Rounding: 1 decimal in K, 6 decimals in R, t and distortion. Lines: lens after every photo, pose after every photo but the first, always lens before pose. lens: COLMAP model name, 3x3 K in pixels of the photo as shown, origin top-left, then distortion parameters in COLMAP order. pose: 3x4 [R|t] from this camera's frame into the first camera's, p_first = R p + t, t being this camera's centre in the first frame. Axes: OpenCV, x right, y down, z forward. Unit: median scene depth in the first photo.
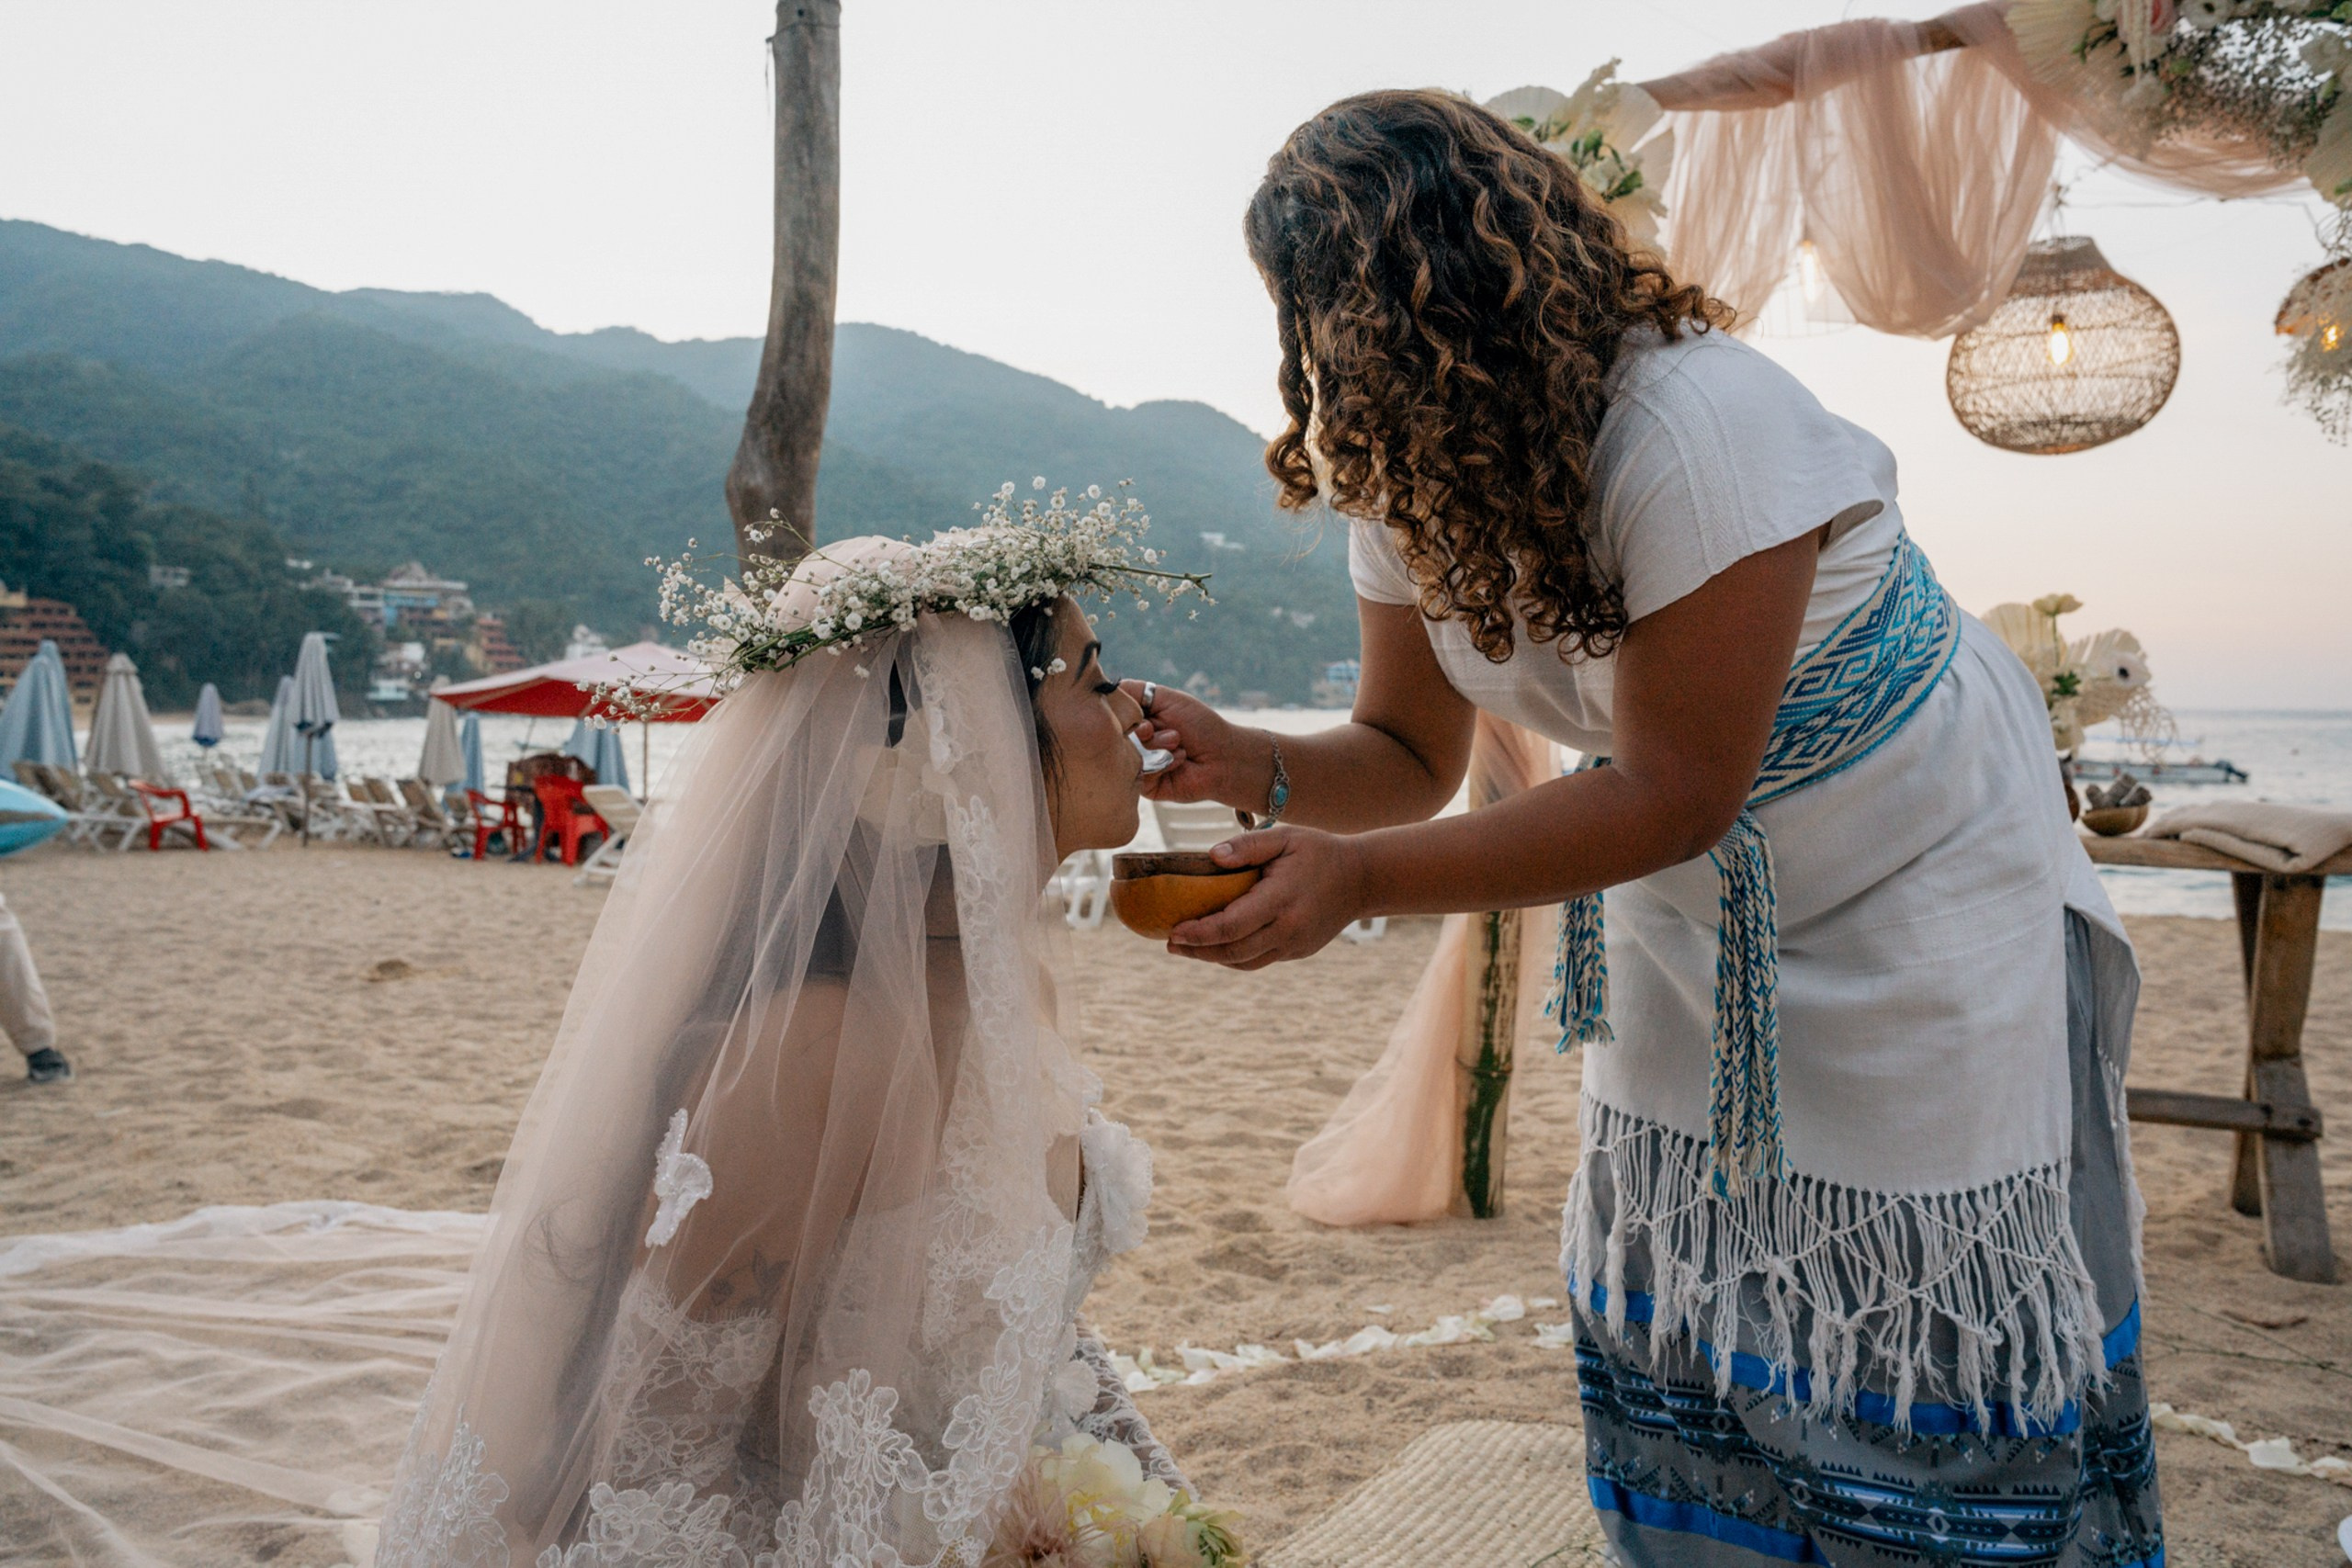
lens RADIAL K [[1645.1, 0, 1159.2], [0, 1645.1, 769.6], [0, 0, 1]] dist [-0.142394, 0.090131]
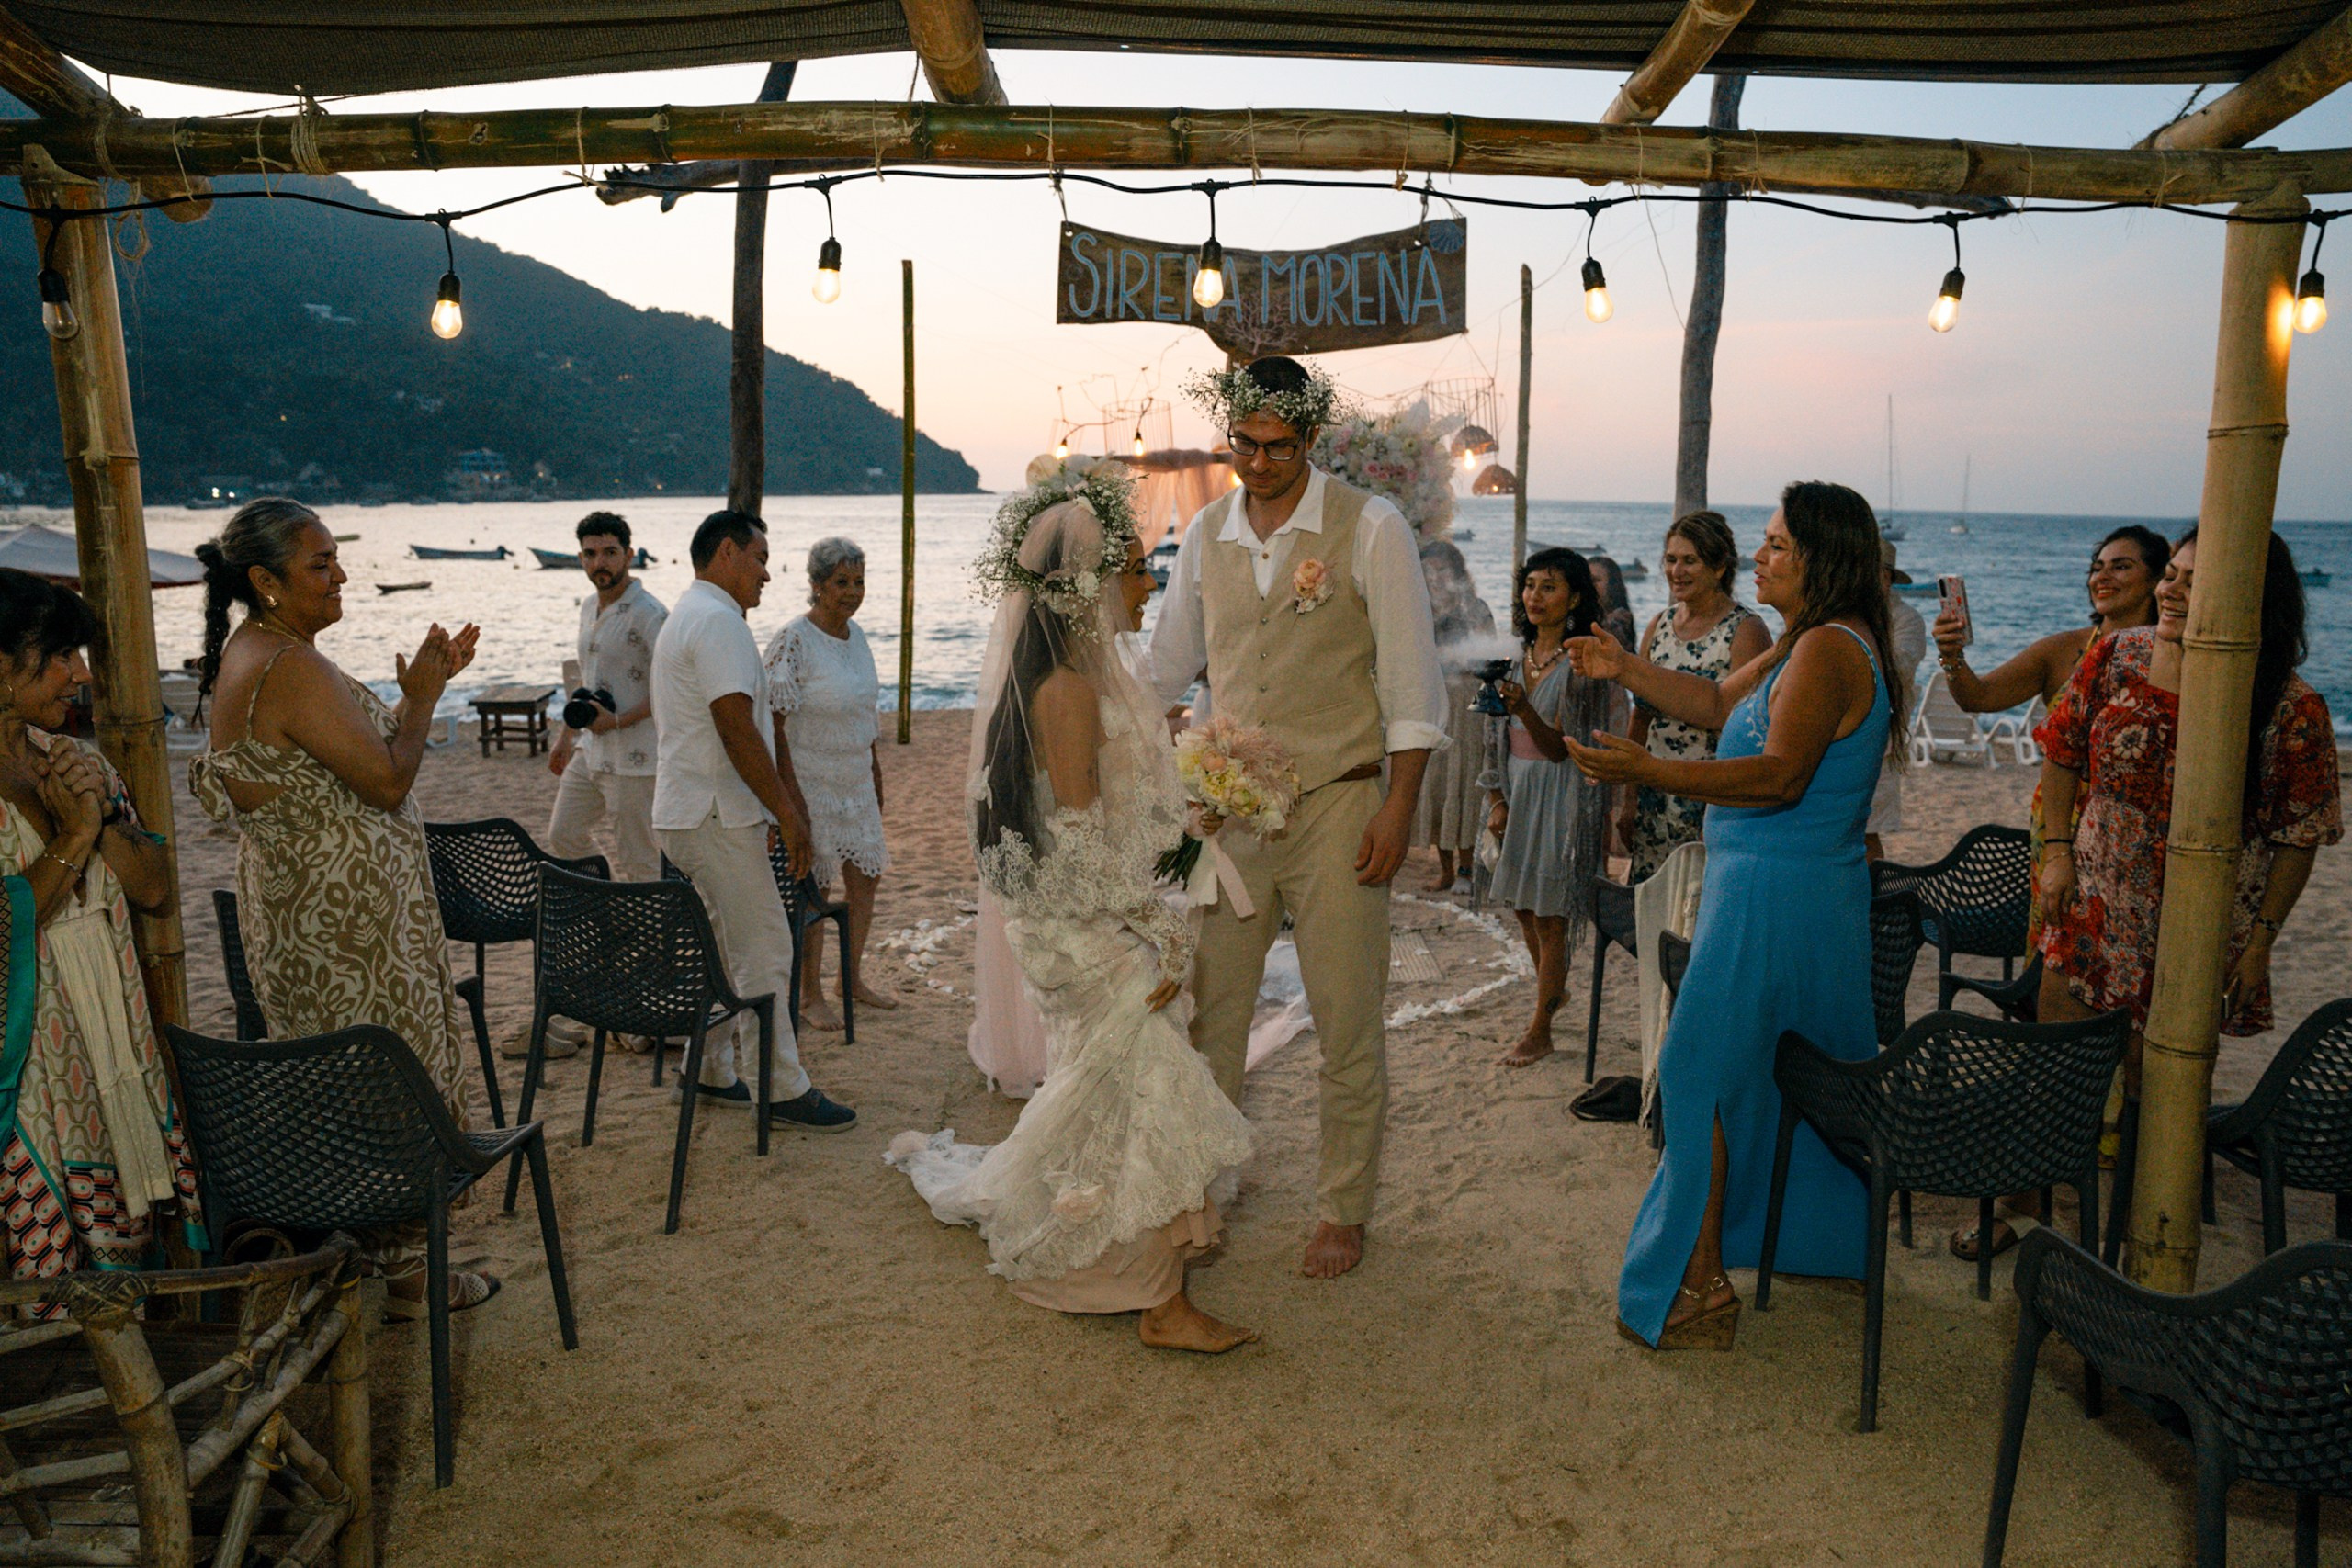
lens RADIAL K [[1645.1, 0, 1180.5], [0, 1645.1, 802.2], [0, 0, 1]] dist [-0.142394, 0.090131]
pose [[0.867965, -0.083497, 0.489557, -0.984116], [0.010012, 0.988507, 0.150845, -0.246694], [-0.496525, -0.126027, 0.858825, -1.477432]]
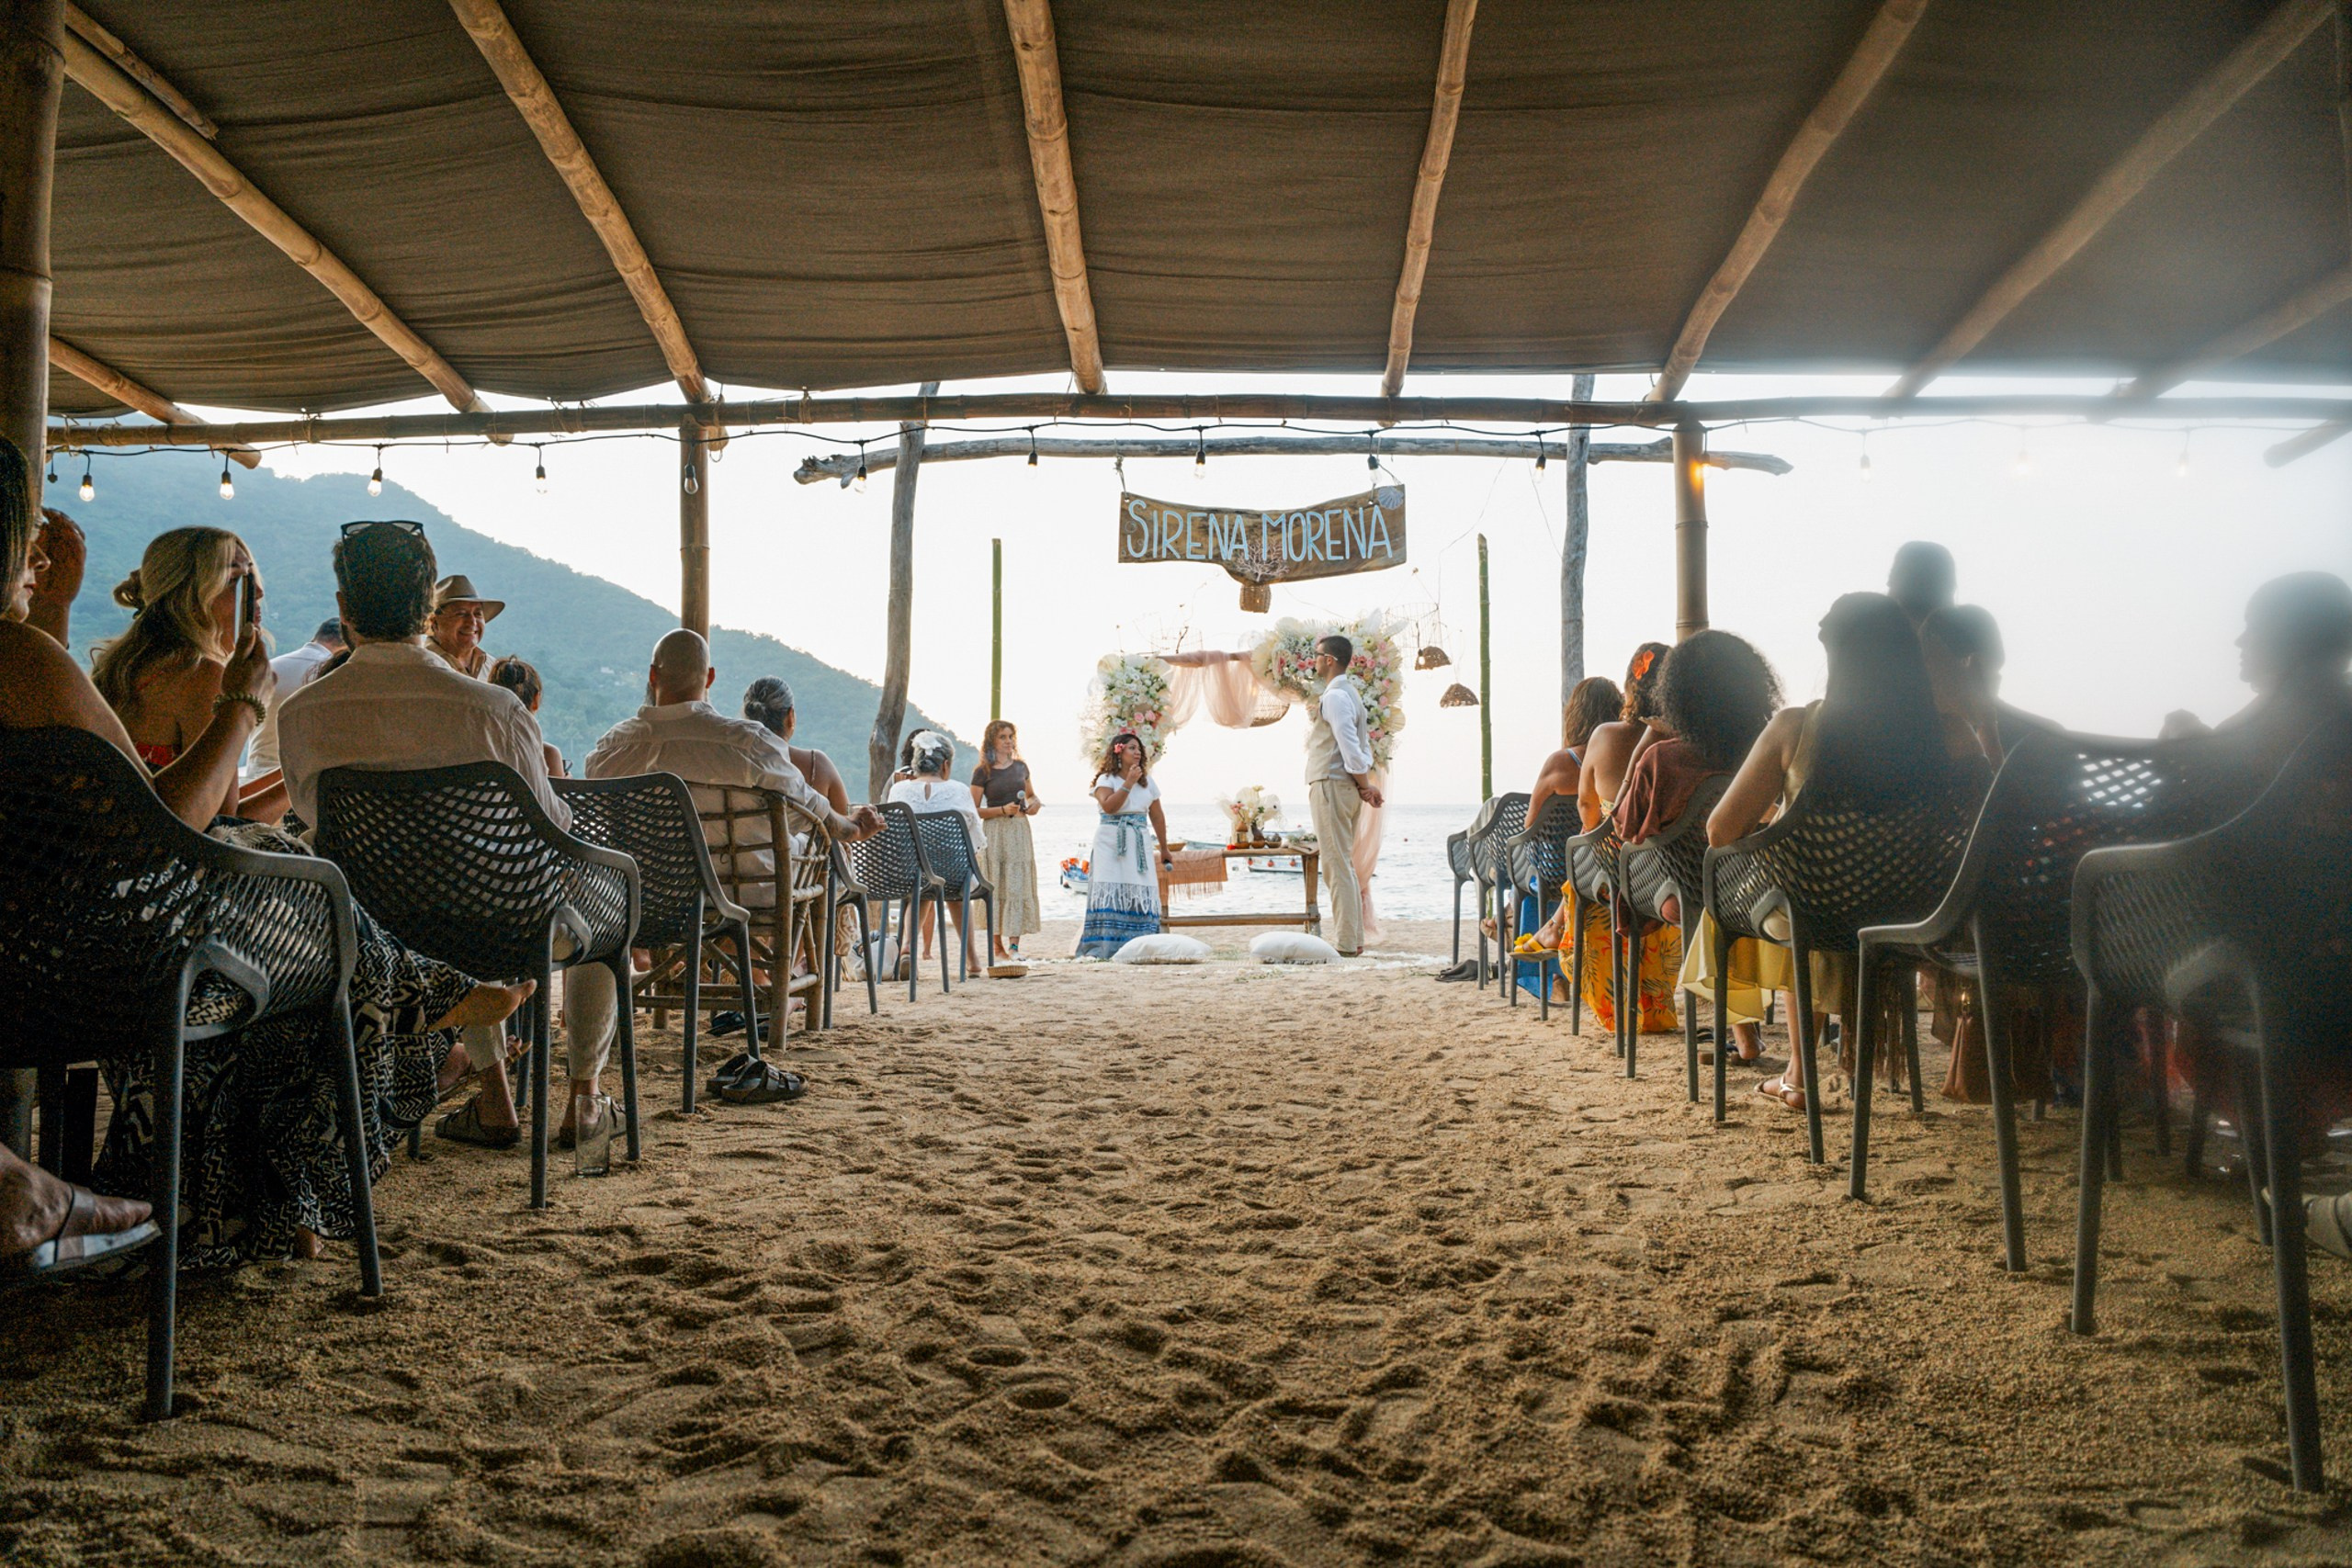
lens RADIAL K [[1645.1, 0, 1190.3], [0, 1645.1, 784.8], [0, 0, 1]] dist [-0.142394, 0.090131]
pose [[0.879089, 0.004809, 0.476633, -1.448671], [0.019964, 0.998700, -0.046897, 0.067651], [-0.476239, 0.050742, 0.877851, -2.371895]]
